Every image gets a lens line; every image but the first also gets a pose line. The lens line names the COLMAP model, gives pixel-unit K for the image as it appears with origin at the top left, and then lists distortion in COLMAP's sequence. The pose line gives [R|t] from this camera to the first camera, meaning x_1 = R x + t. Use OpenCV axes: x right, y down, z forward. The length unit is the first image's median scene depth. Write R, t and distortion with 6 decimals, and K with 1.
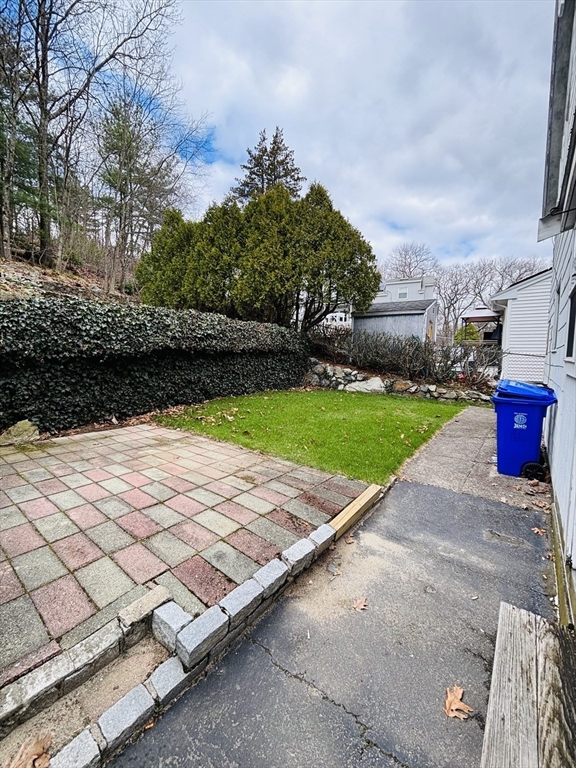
lens RADIAL K [[313.3, 0, 290.5], [0, 313.3, 379.5], [0, 0, 1]] dist [0.000853, 0.000221]
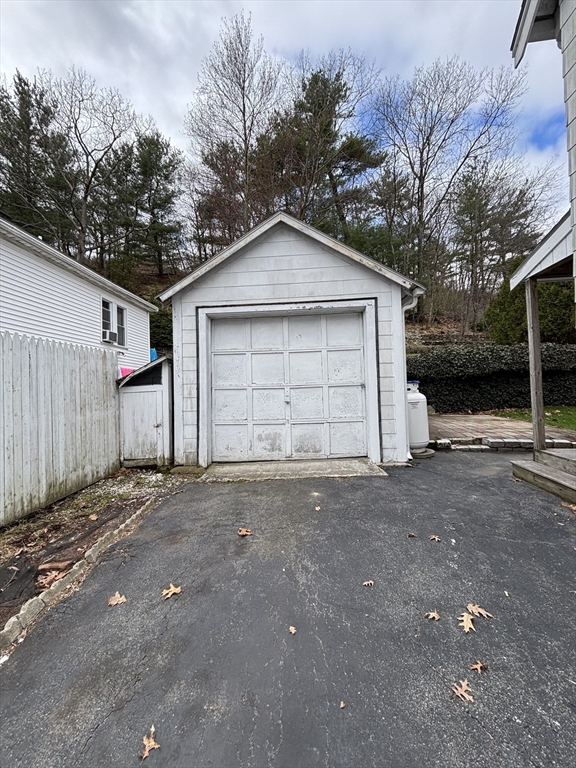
lens RADIAL K [[313.3, 0, 292.5], [0, 313.3, 380.0], [0, 0, 1]] dist [0.000853, 0.000221]
pose [[0.524564, -0.042636, -0.850303, 0.213160], [-0.040012, 0.996407, -0.074645, 0.059241], [0.850430, 0.073178, 0.520973, -0.393539]]
